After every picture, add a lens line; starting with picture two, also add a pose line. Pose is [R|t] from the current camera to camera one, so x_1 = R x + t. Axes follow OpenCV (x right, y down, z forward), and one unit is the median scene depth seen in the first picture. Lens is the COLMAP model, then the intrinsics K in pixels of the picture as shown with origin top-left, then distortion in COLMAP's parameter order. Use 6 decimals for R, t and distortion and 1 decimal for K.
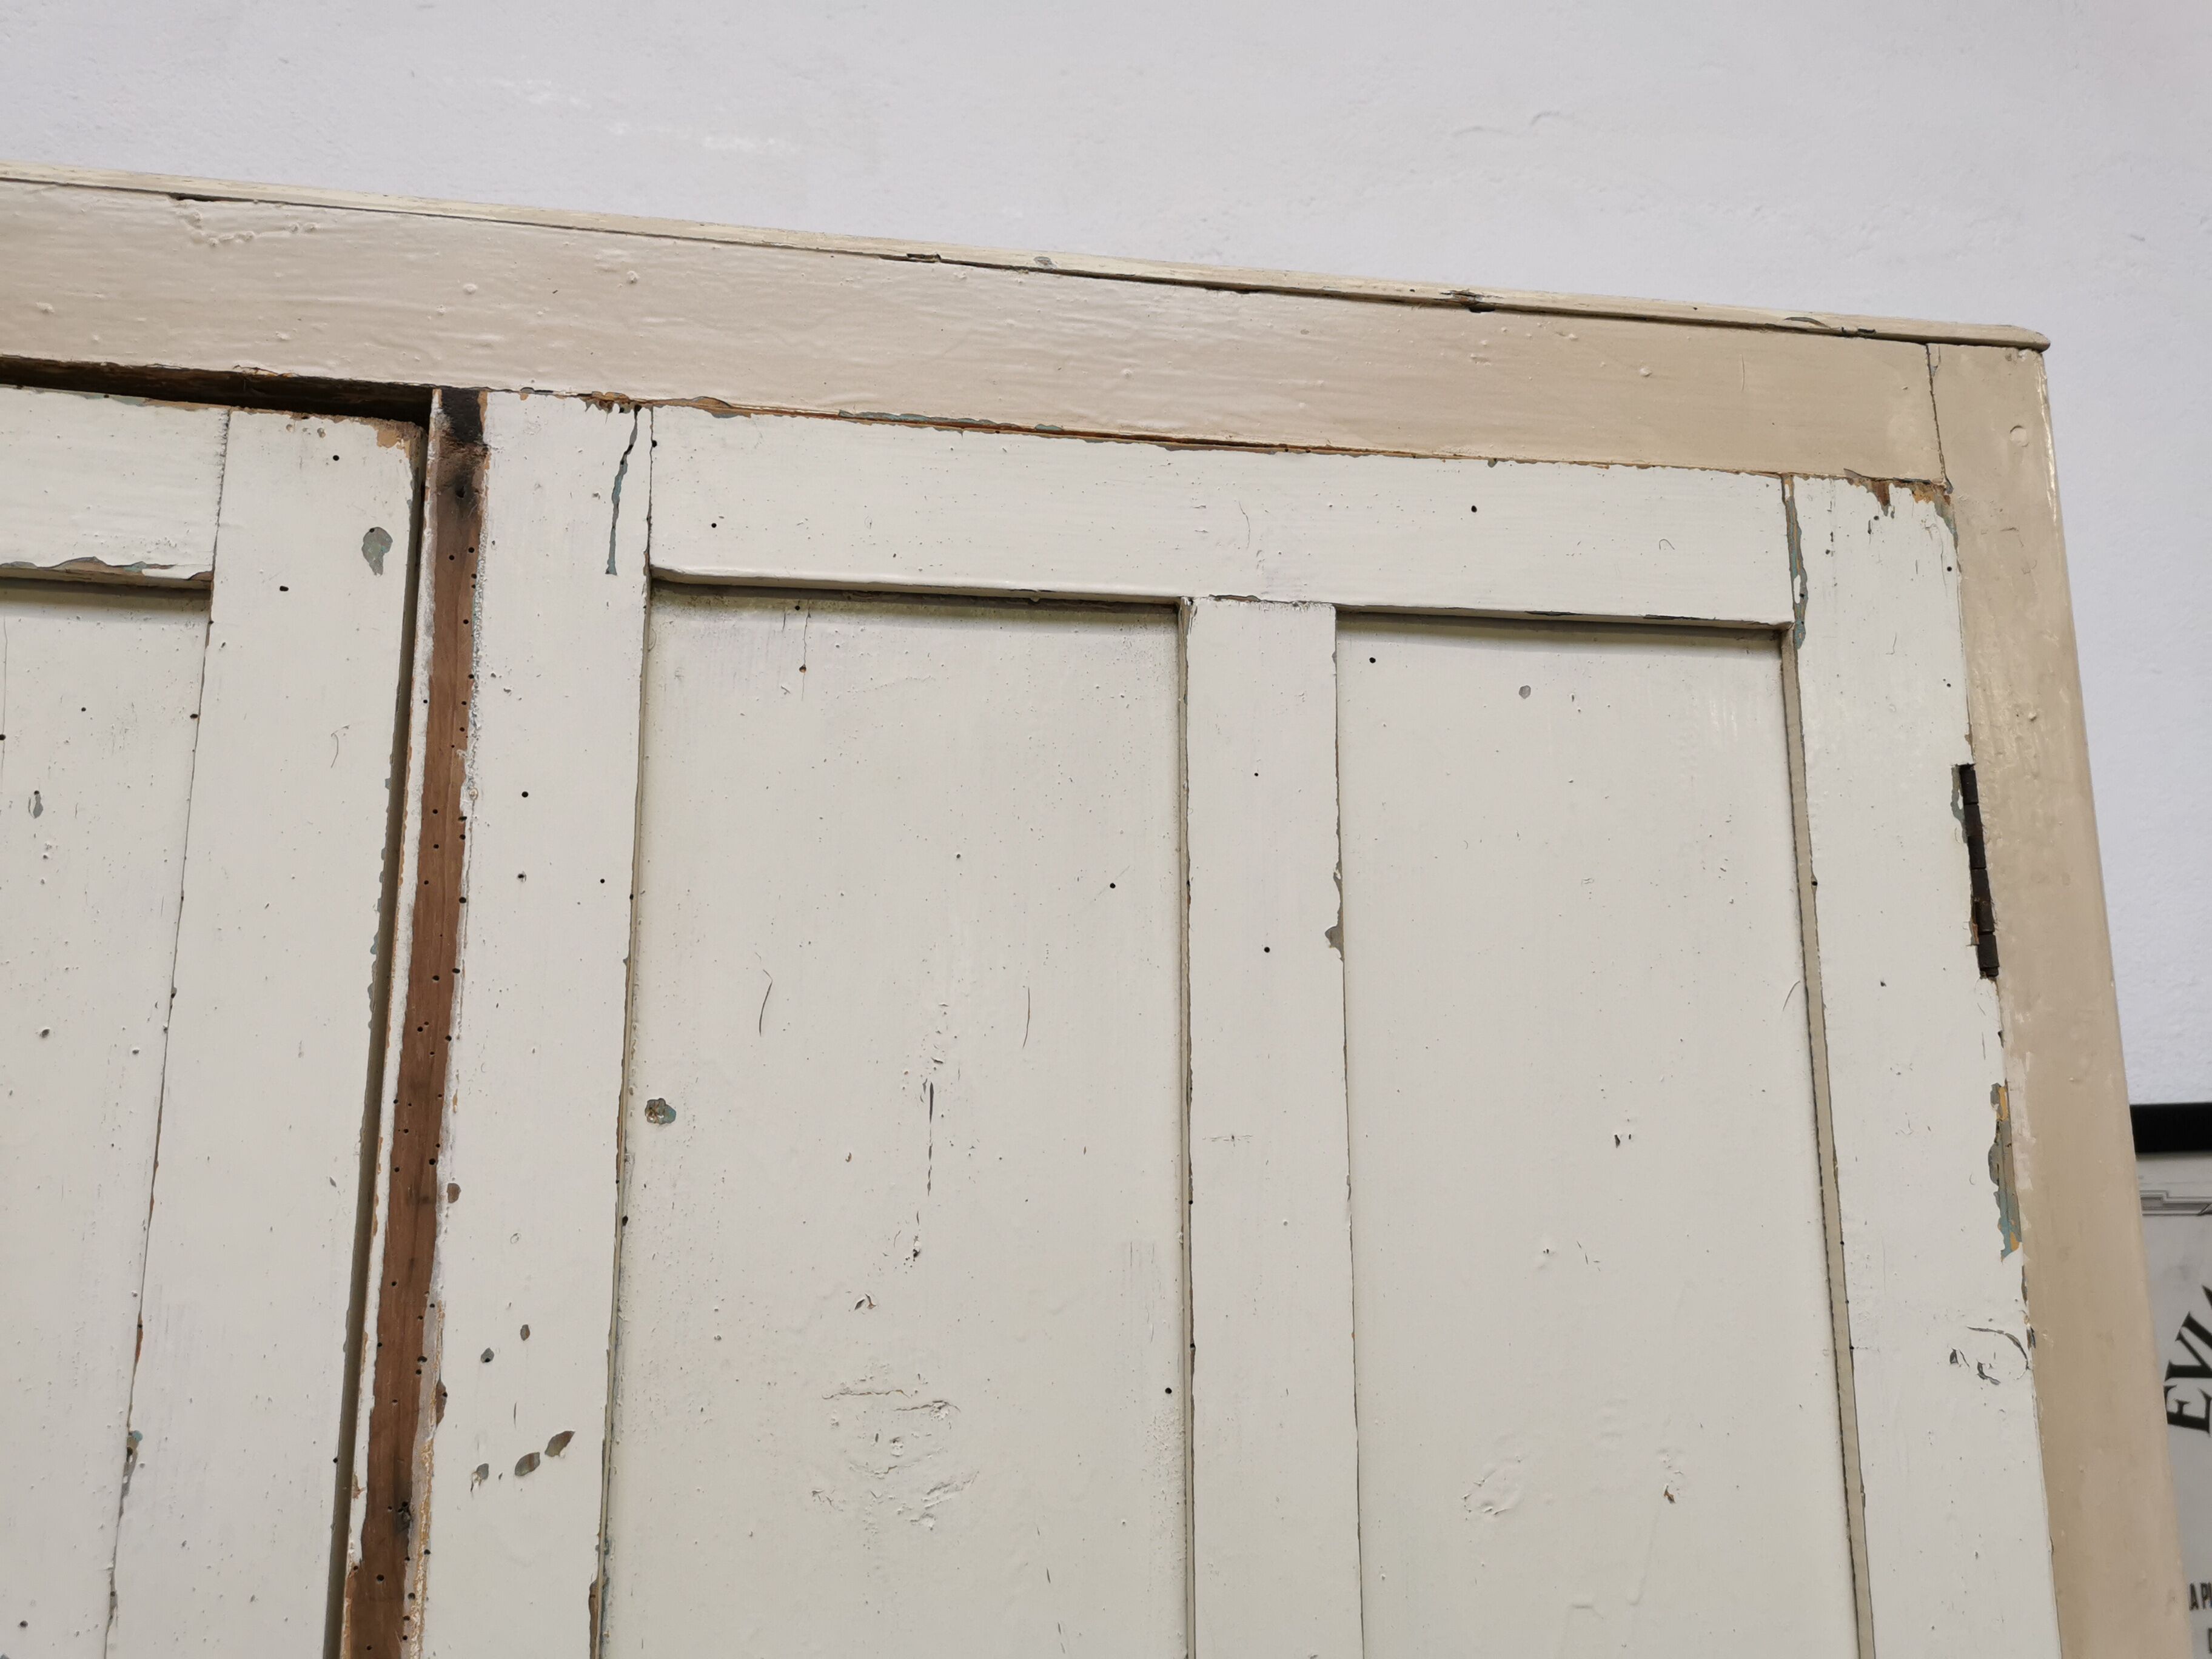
lens RADIAL K [[1707.6, 0, 1105.7], [0, 1707.6, 829.7], [0, 0, 1]] dist [0.065240, -0.059509]
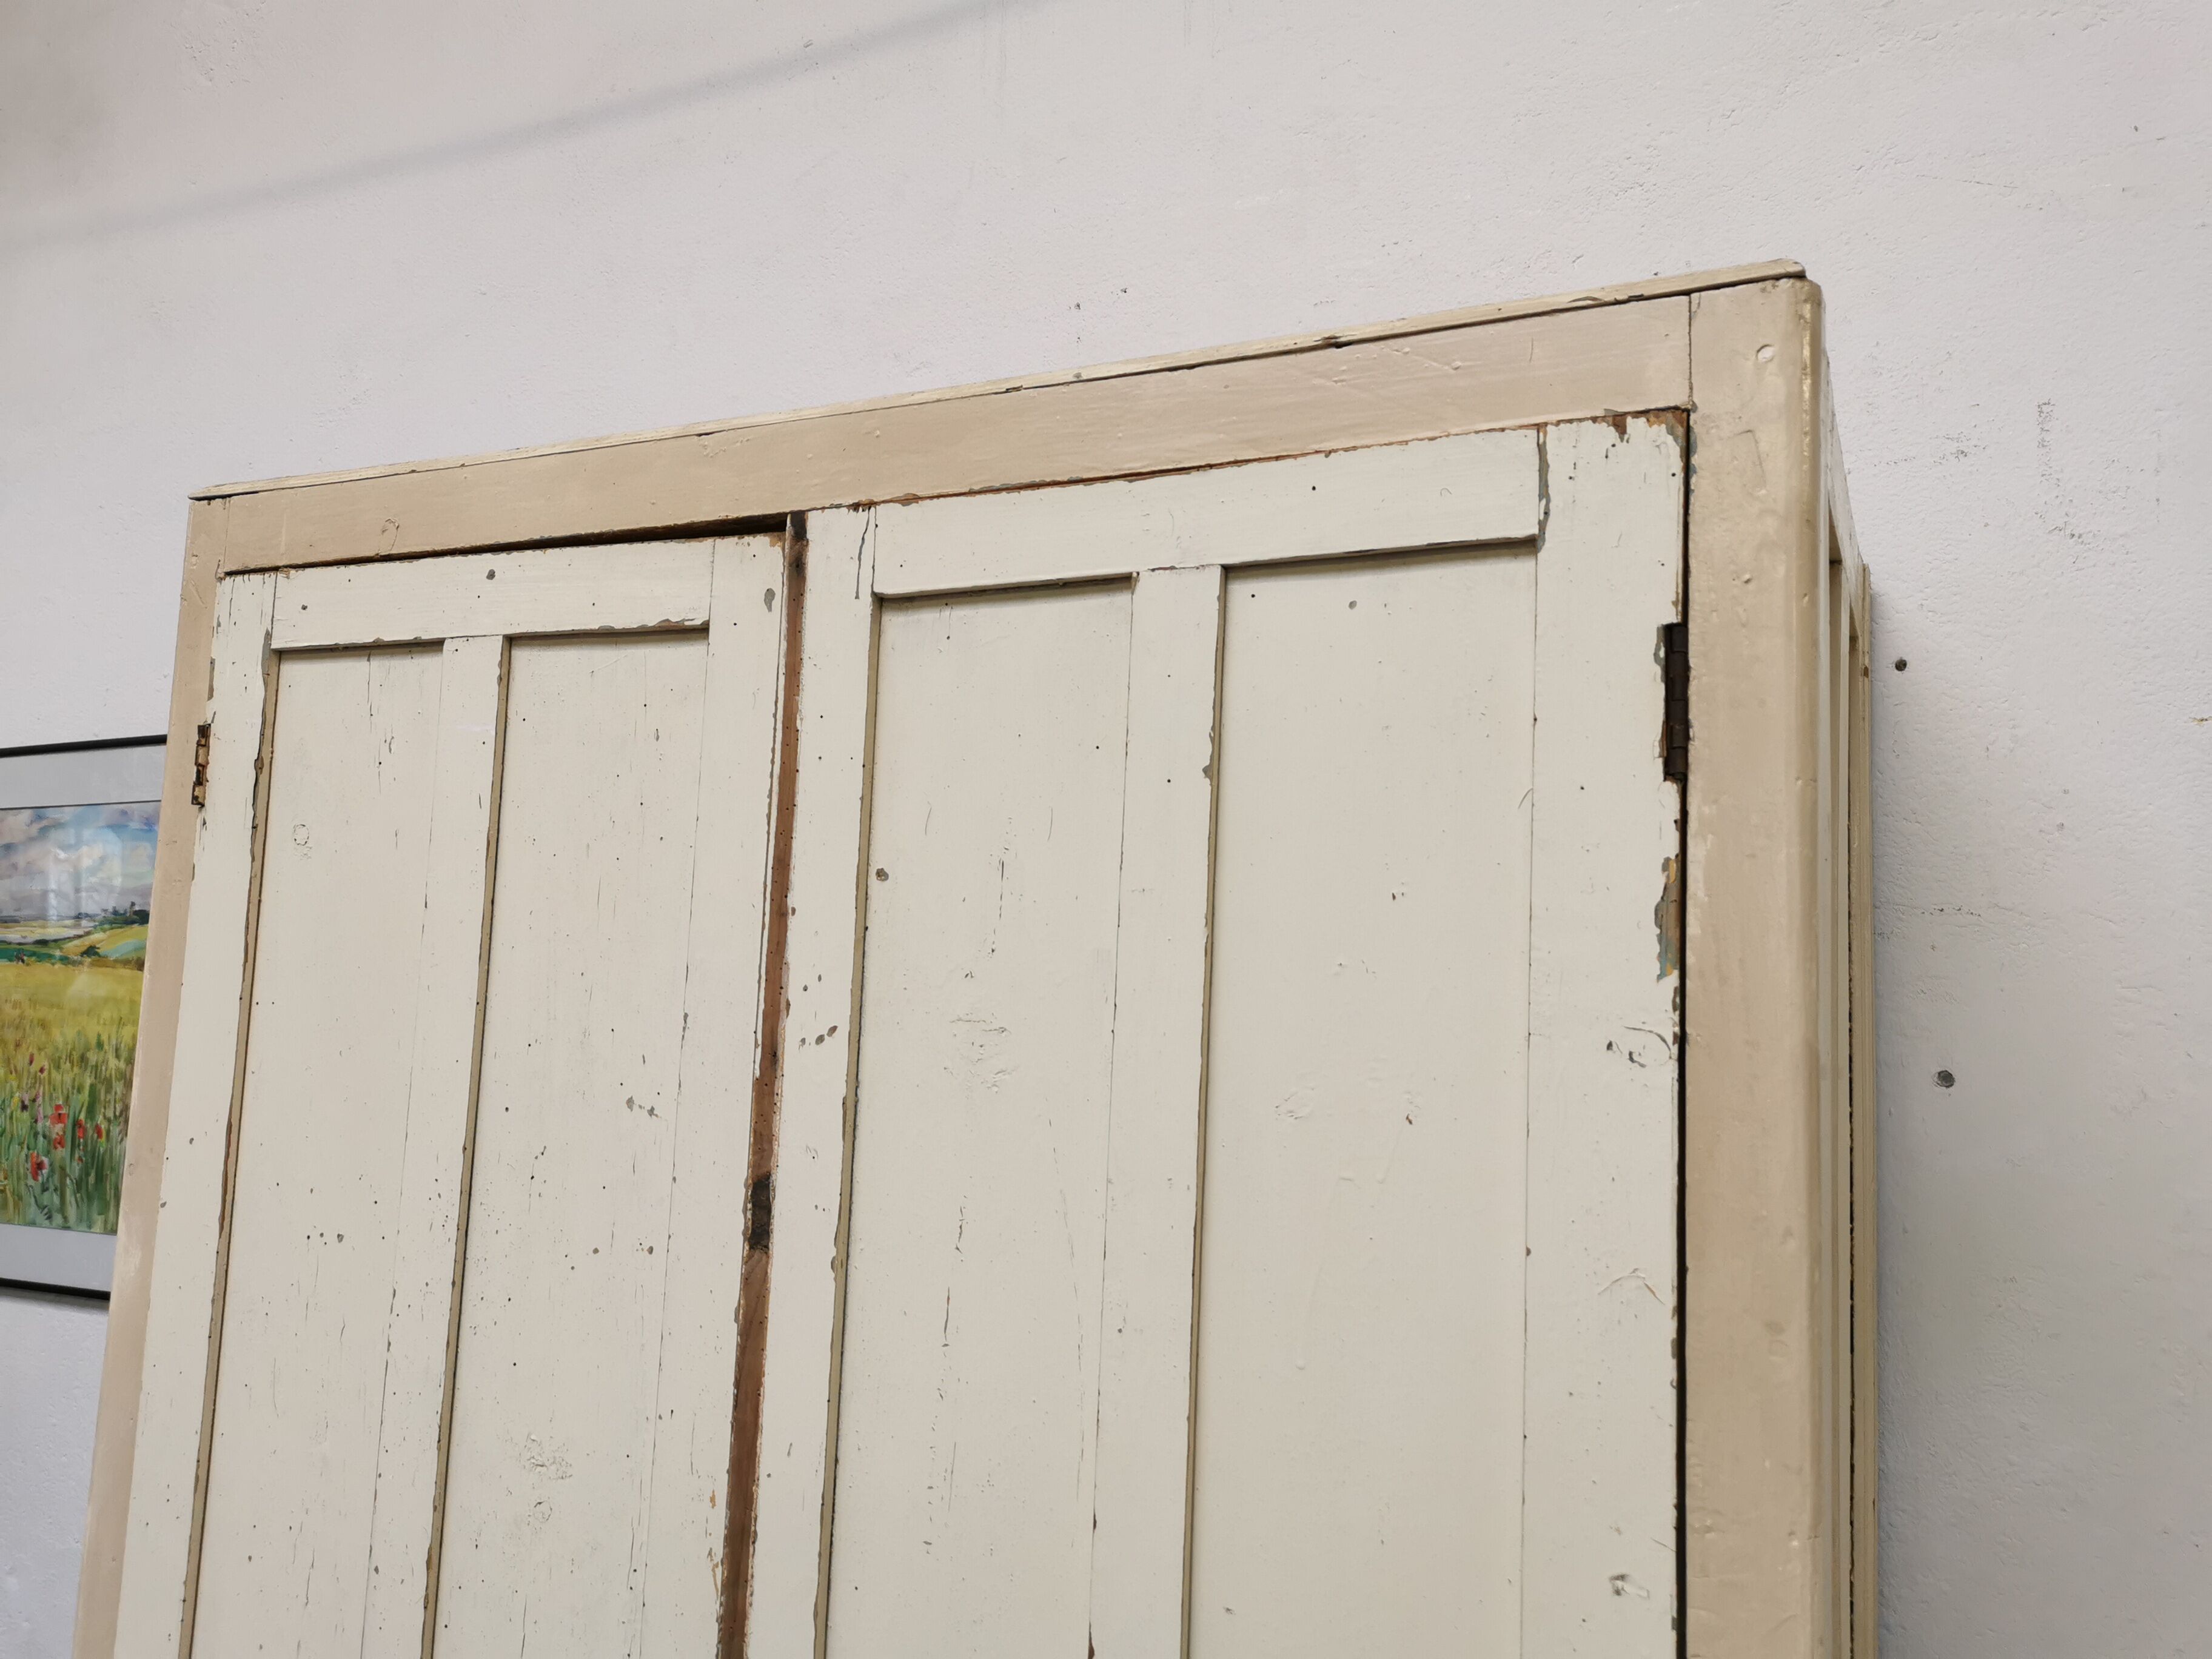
lens RADIAL K [[1707.6, 0, 1104.9], [0, 1707.6, 824.4], [0, 0, 1]] dist [0.065240, -0.059509]
pose [[0.805803, -0.023526, -0.591716, 1.056860], [0.063662, 0.996861, 0.047061, 0.030538], [0.588752, -0.075592, 0.804771, -0.396184]]
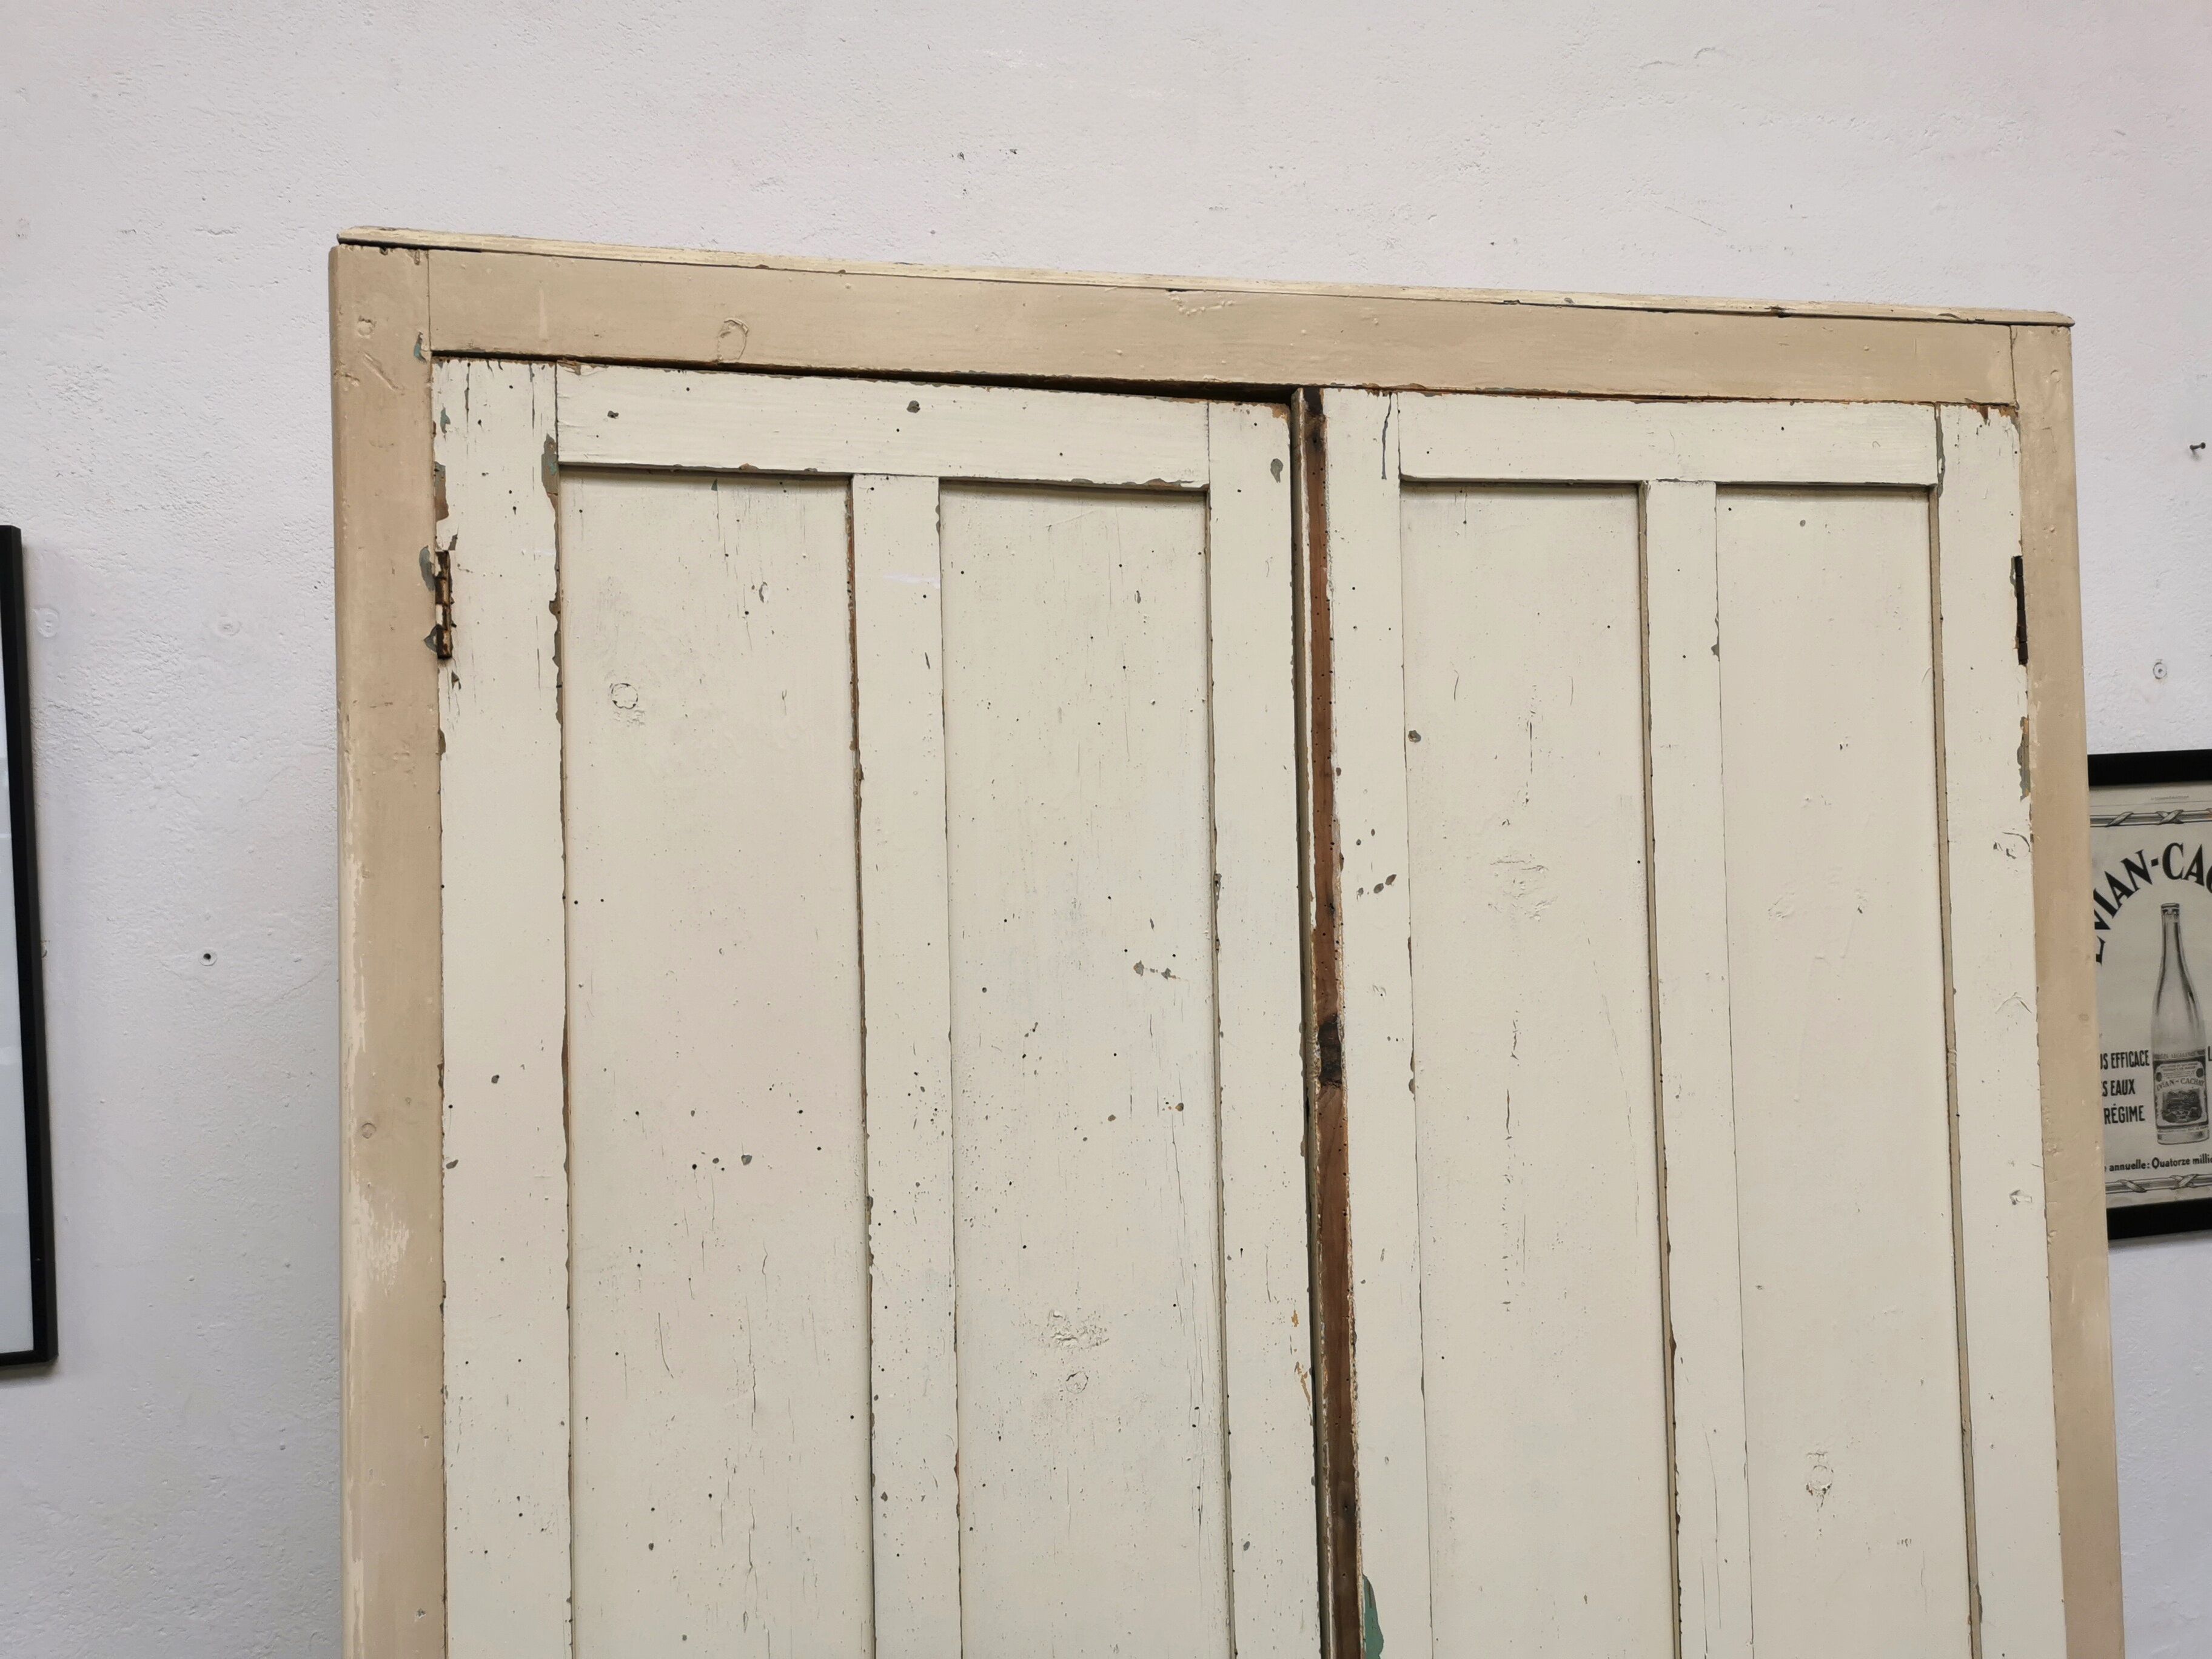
lens RADIAL K [[1707.6, 0, 1108.6], [0, 1707.6, 823.1], [0, 0, 1]] dist [0.065240, -0.059509]
pose [[0.999106, -0.018200, 0.038170, -0.699139], [0.012079, 0.987862, 0.154864, -0.062636], [-0.040525, -0.154264, 0.987198, -1.075570]]
